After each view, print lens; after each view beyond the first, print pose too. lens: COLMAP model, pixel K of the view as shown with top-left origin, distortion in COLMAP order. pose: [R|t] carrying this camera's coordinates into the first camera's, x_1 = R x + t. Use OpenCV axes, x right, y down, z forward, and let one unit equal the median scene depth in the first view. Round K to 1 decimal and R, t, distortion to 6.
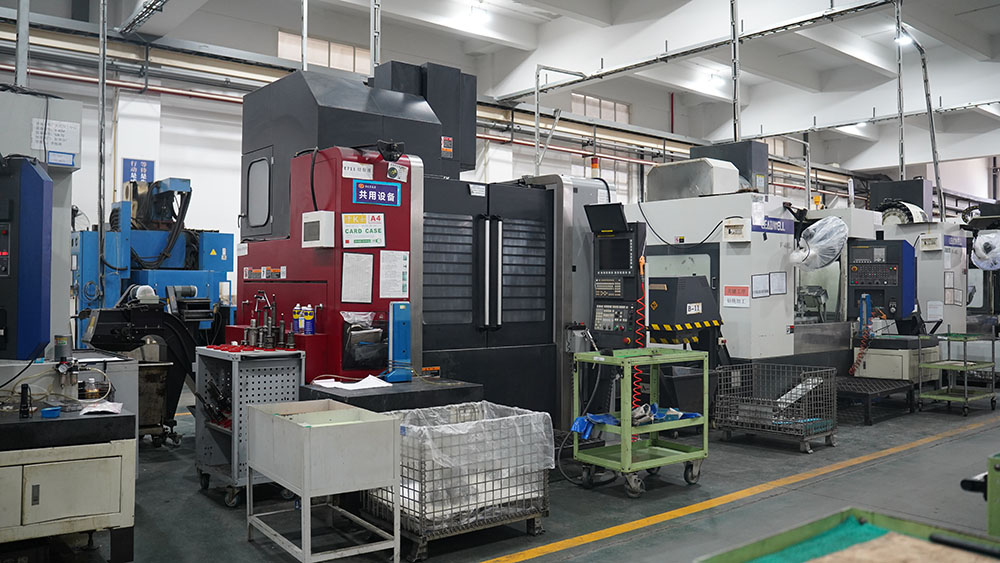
lens RADIAL K [[799.2, 0, 501.4], [0, 799.2, 291.5], [0, 0, 1]] dist [-0.099436, 0.036239]
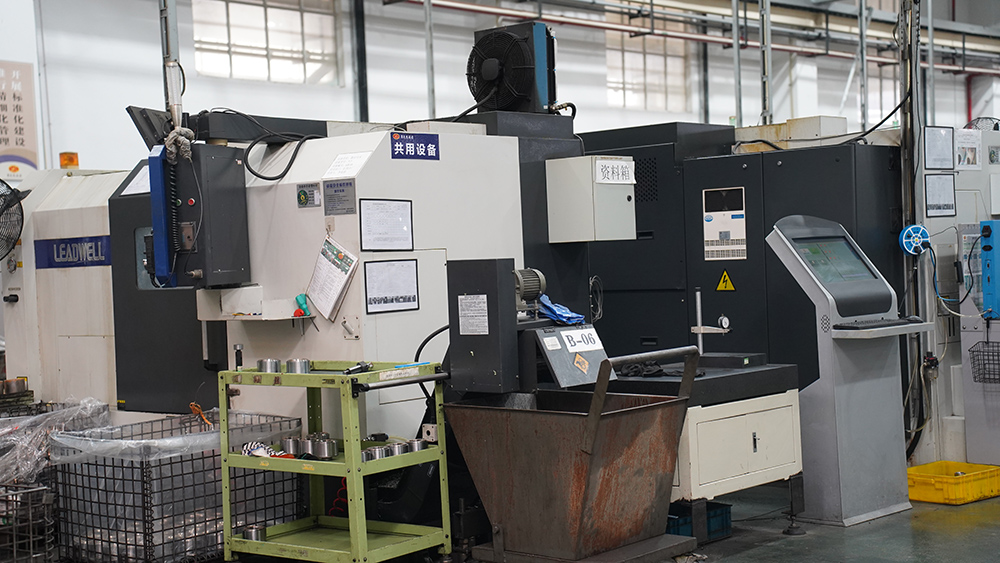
lens RADIAL K [[1518.7, 0, 504.6], [0, 1518.7, 273.1], [0, 0, 1]] dist [0.377222, 0.000000]
pose [[0.982326, -0.048239, 0.180857, -0.597765], [0.046894, 0.998831, 0.011711, -0.002154], [-0.181210, -0.003023, 0.983440, -0.476850]]
